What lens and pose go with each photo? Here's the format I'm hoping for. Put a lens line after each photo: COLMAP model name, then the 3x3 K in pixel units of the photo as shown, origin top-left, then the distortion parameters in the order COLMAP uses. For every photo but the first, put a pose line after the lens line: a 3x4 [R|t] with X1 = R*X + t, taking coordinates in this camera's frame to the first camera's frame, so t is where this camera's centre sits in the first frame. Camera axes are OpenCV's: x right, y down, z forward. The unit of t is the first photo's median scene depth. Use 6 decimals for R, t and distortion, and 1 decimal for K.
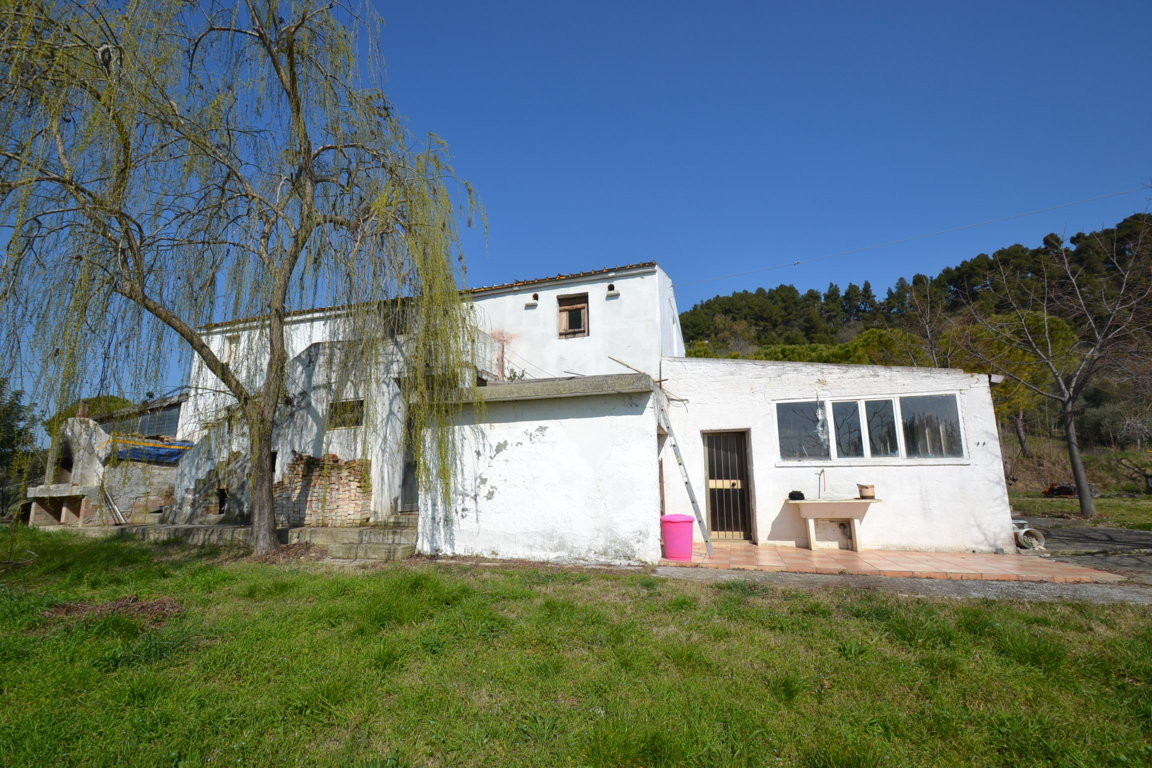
lens RADIAL K [[510.2, 0, 559.0], [0, 510.2, 384.0], [0, 0, 1]] dist [-0.001345, -0.005340]
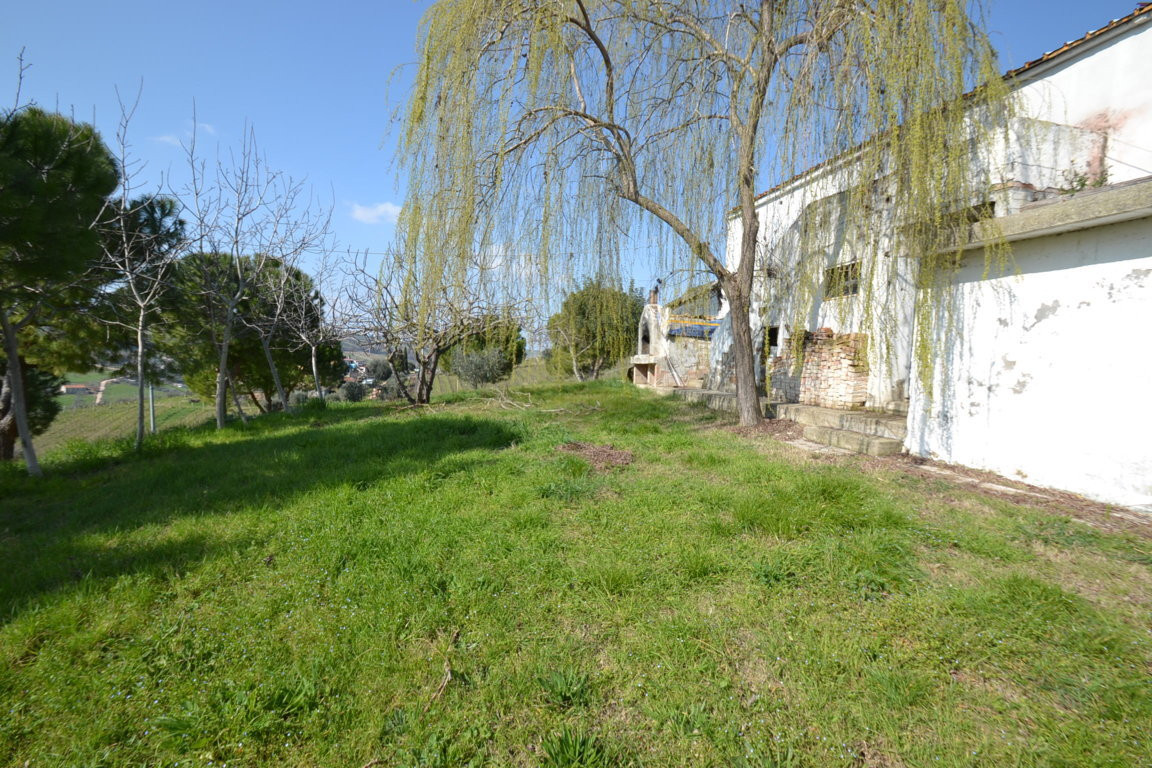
lens RADIAL K [[510.2, 0, 559.0], [0, 510.2, 384.0], [0, 0, 1]] dist [-0.001345, -0.005340]
pose [[0.523986, 0.071597, -0.848712, 0.079621], [0.137060, 0.976386, 0.166987, 0.021212], [0.840627, -0.203824, 0.501800, 0.146166]]
